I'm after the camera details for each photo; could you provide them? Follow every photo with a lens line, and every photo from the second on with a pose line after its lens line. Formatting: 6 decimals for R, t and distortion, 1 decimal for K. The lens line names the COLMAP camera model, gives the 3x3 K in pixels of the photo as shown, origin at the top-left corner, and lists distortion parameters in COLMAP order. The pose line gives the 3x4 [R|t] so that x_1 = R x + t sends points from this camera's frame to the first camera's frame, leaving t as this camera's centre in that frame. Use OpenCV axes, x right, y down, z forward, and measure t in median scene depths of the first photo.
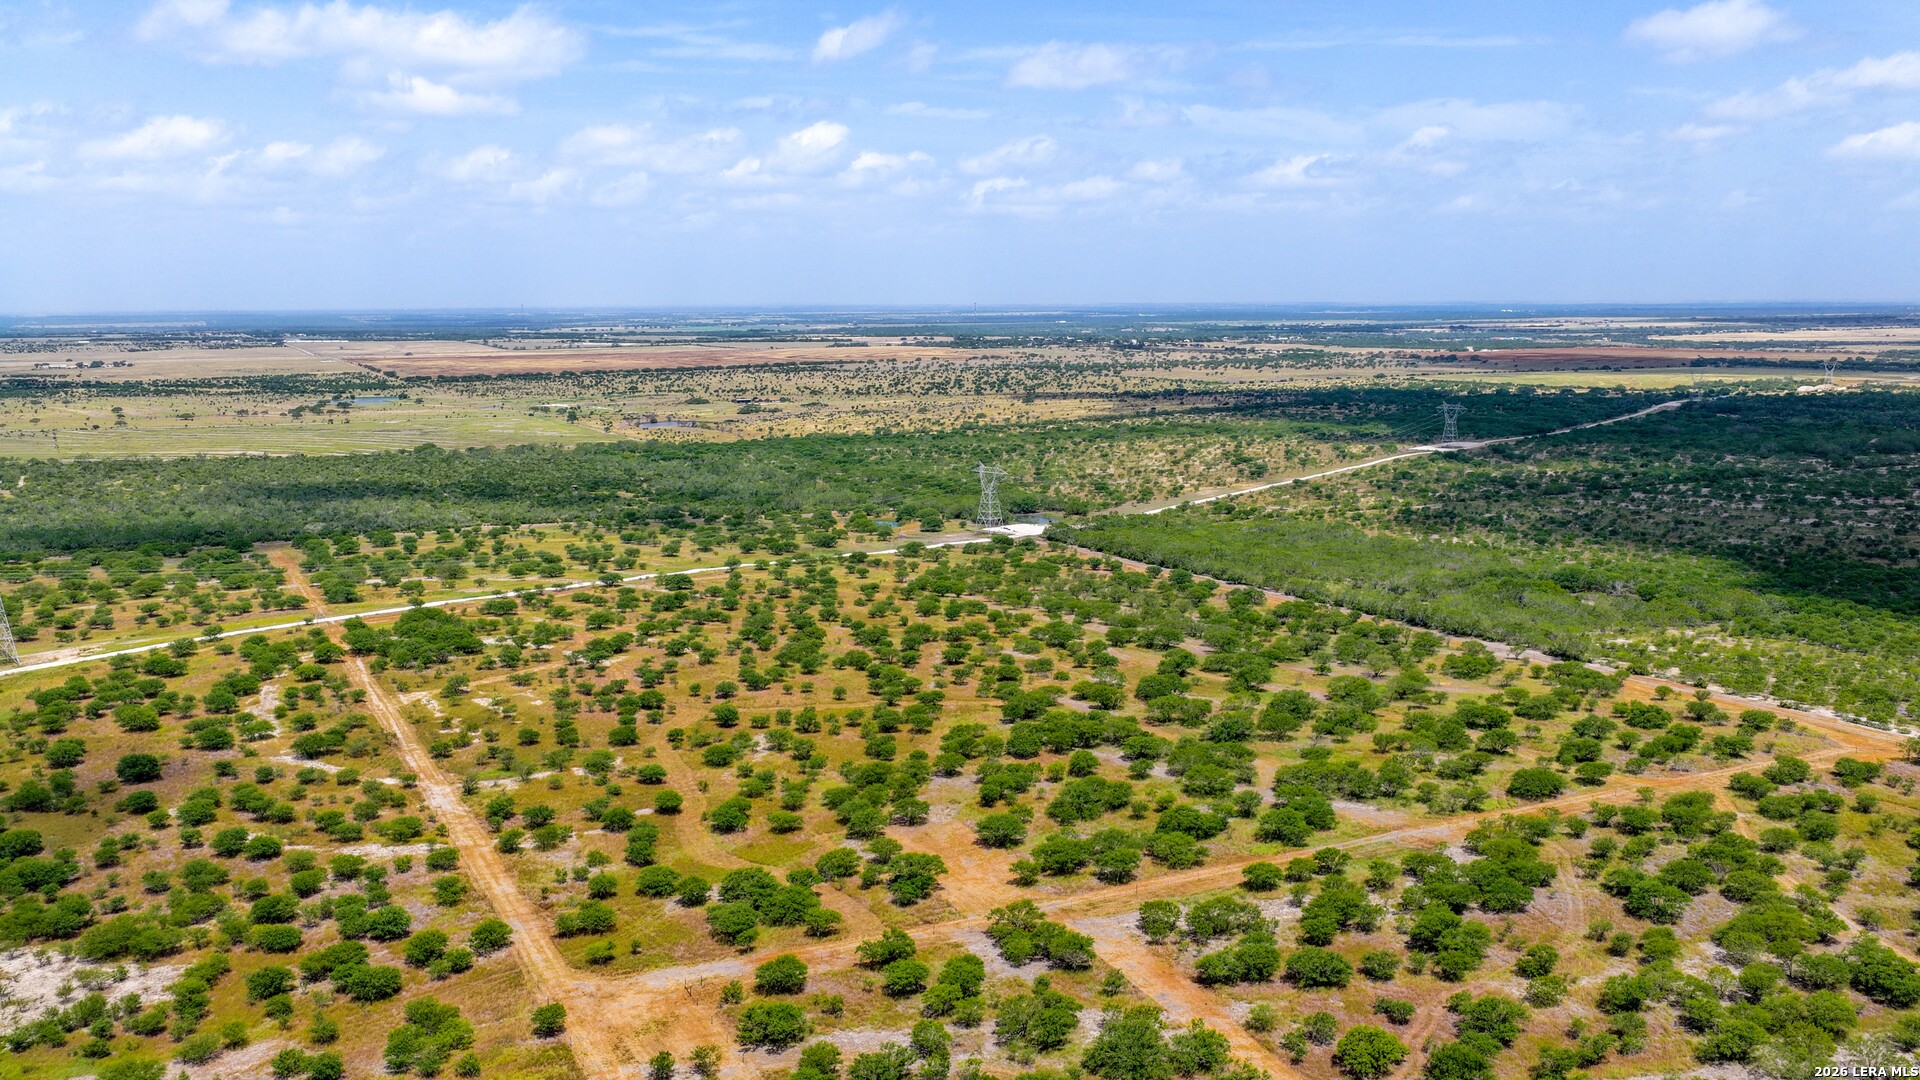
lens RADIAL K [[1655.8, 0, 960.2], [0, 1655.8, 542.3], [0, 0, 1]] dist [0.010072, 0.016631]
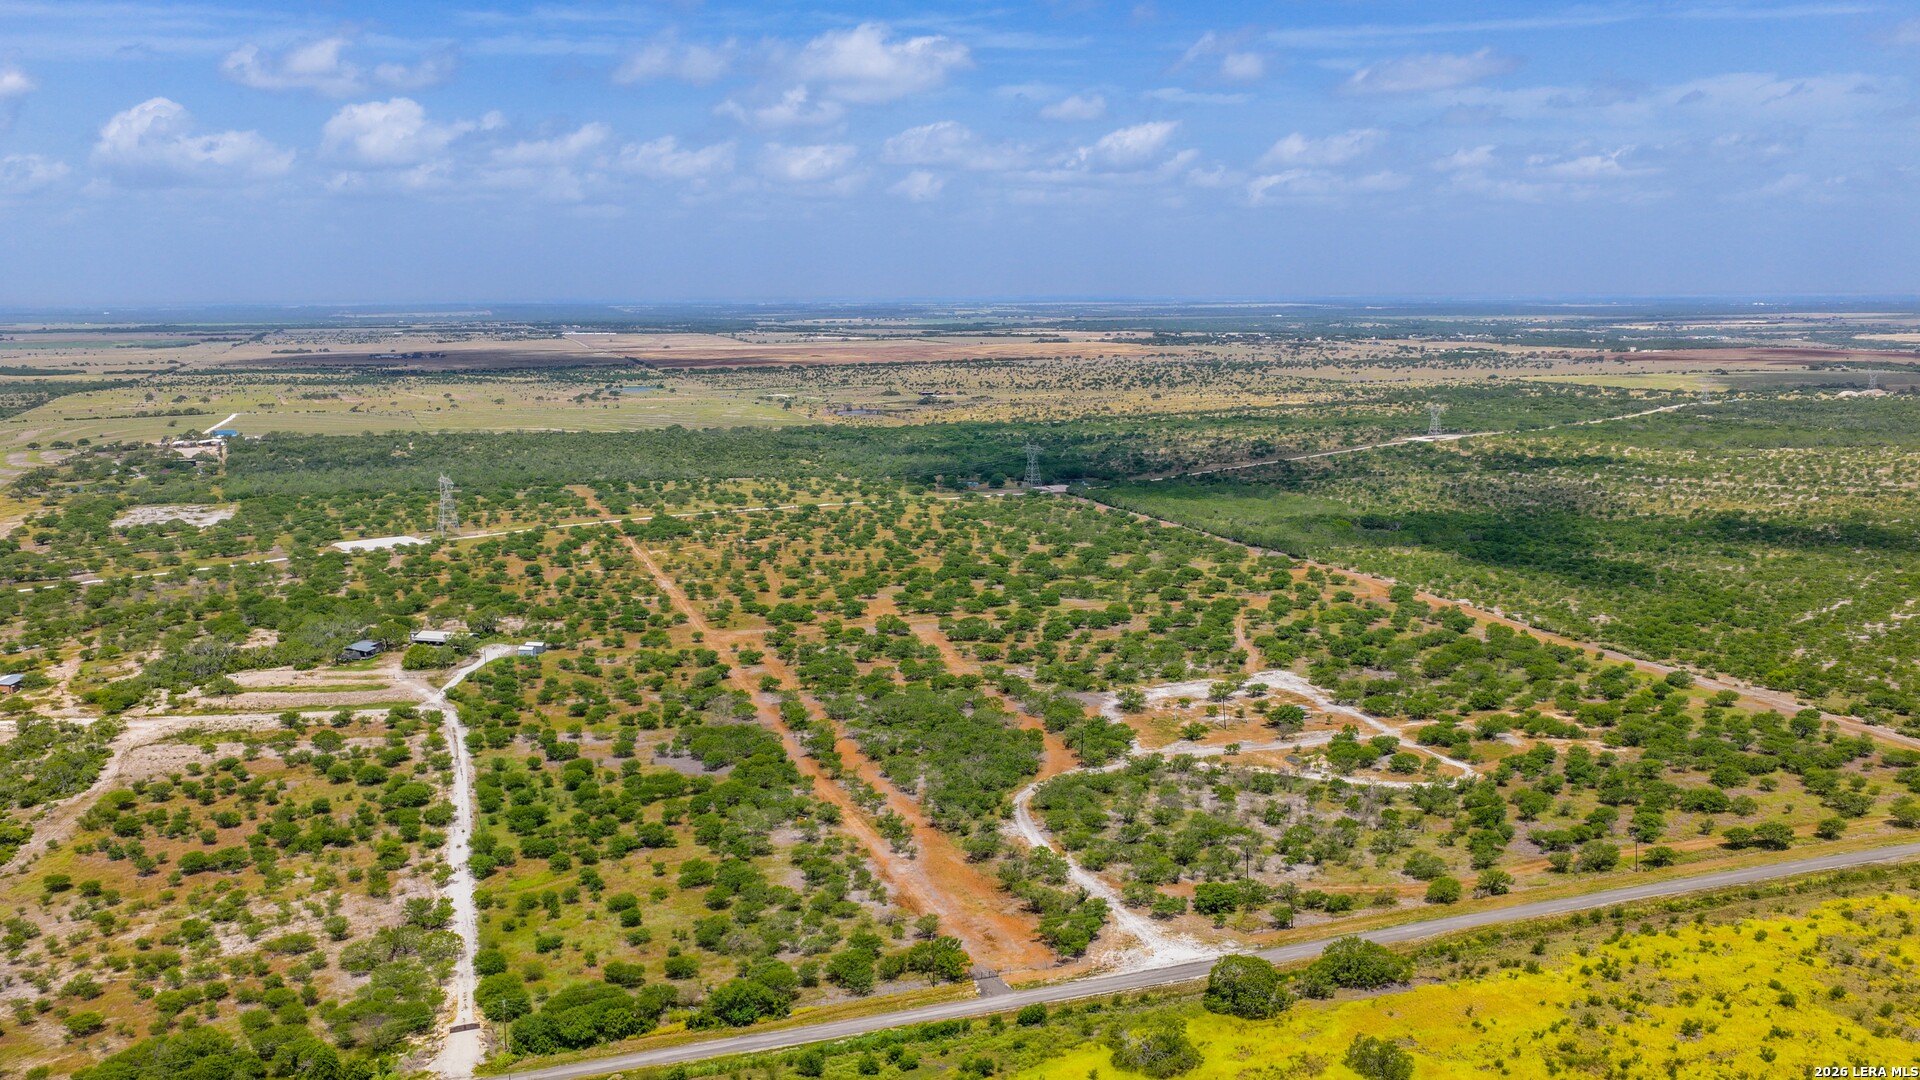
lens RADIAL K [[1655.8, 0, 955.9], [0, 1655.8, 542.7], [0, 0, 1]] dist [0.010072, 0.016631]
pose [[0.988867, 0.024377, -0.146793, 0.122890], [-0.023245, 0.999685, 0.009426, 0.021878], [0.146977, -0.005909, 0.989122, -0.352699]]
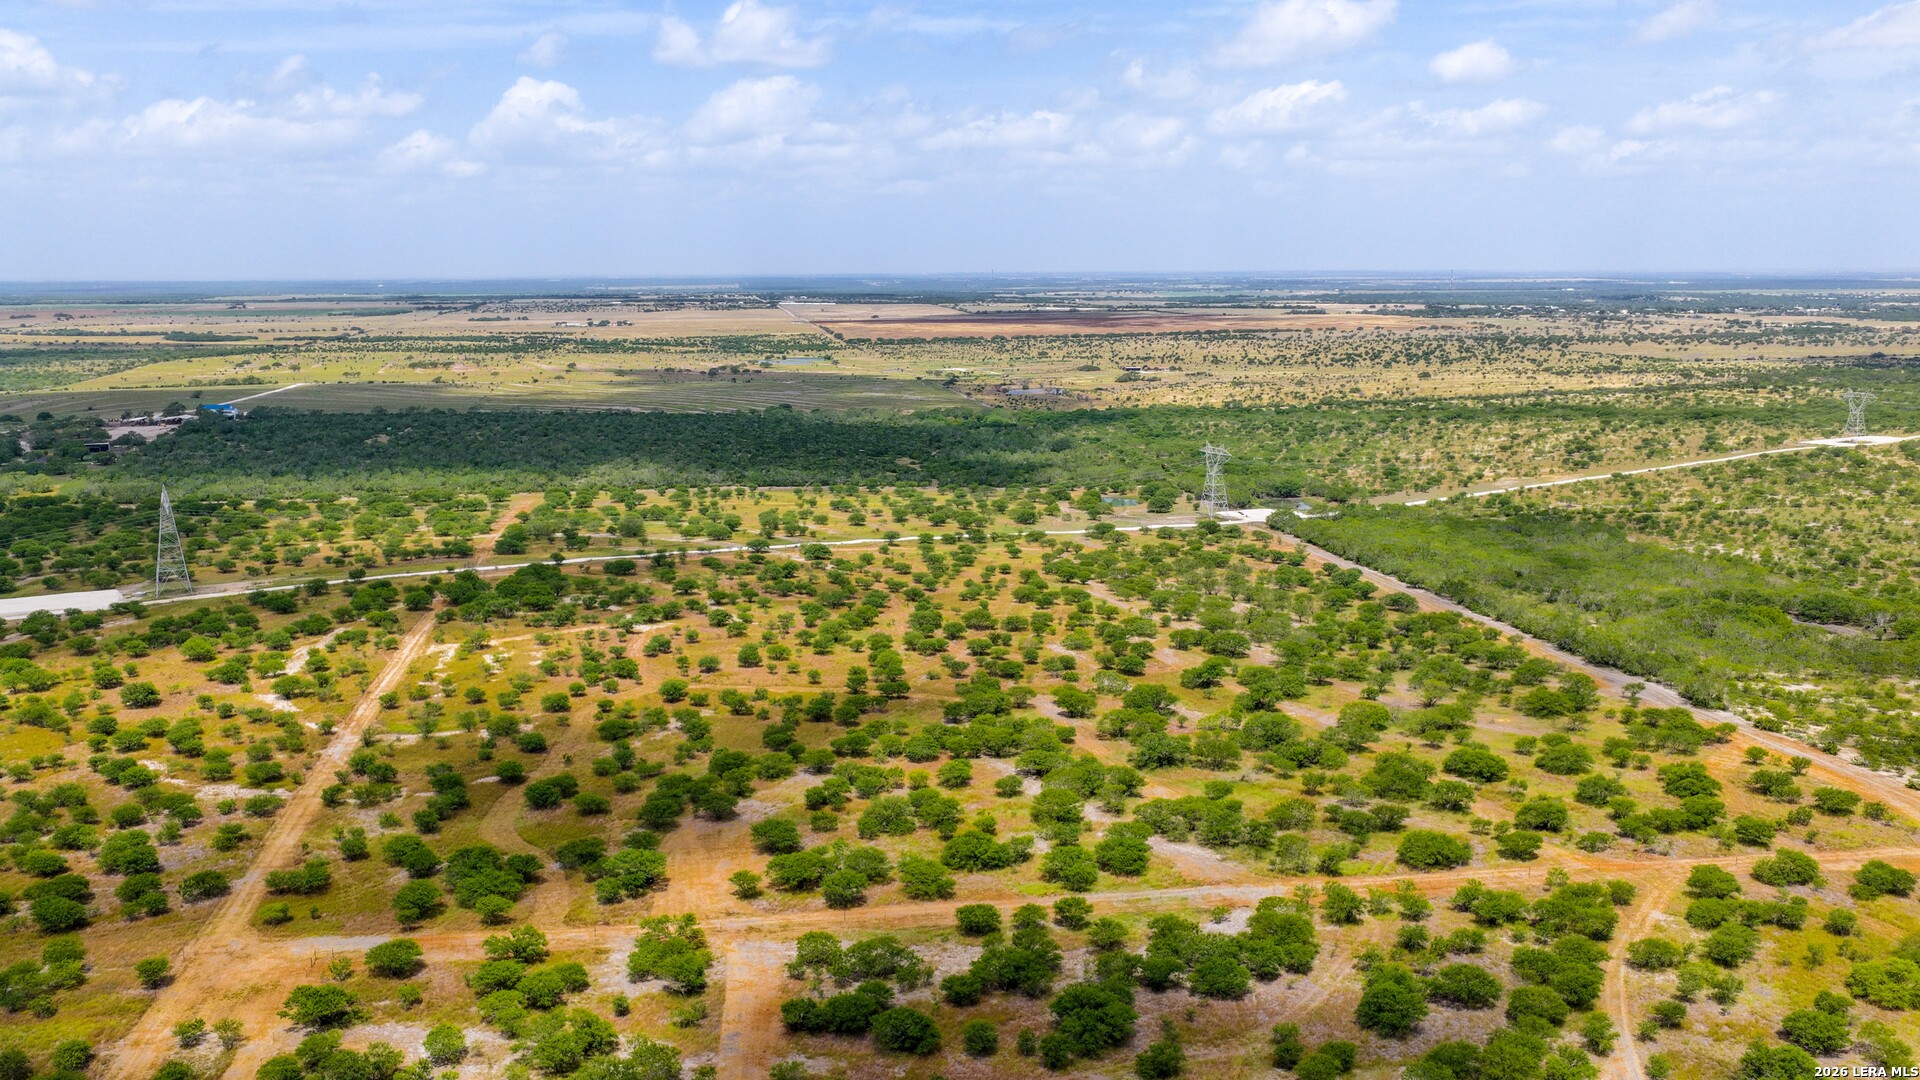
lens RADIAL K [[1655.8, 0, 963.3], [0, 1655.8, 536.9], [0, 0, 1]] dist [0.010072, 0.016631]
pose [[0.954614, 0.051409, -0.293374, 0.115341], [-0.046305, 0.998631, 0.024322, -0.007831], [0.294223, -0.009633, 0.955688, 0.041964]]
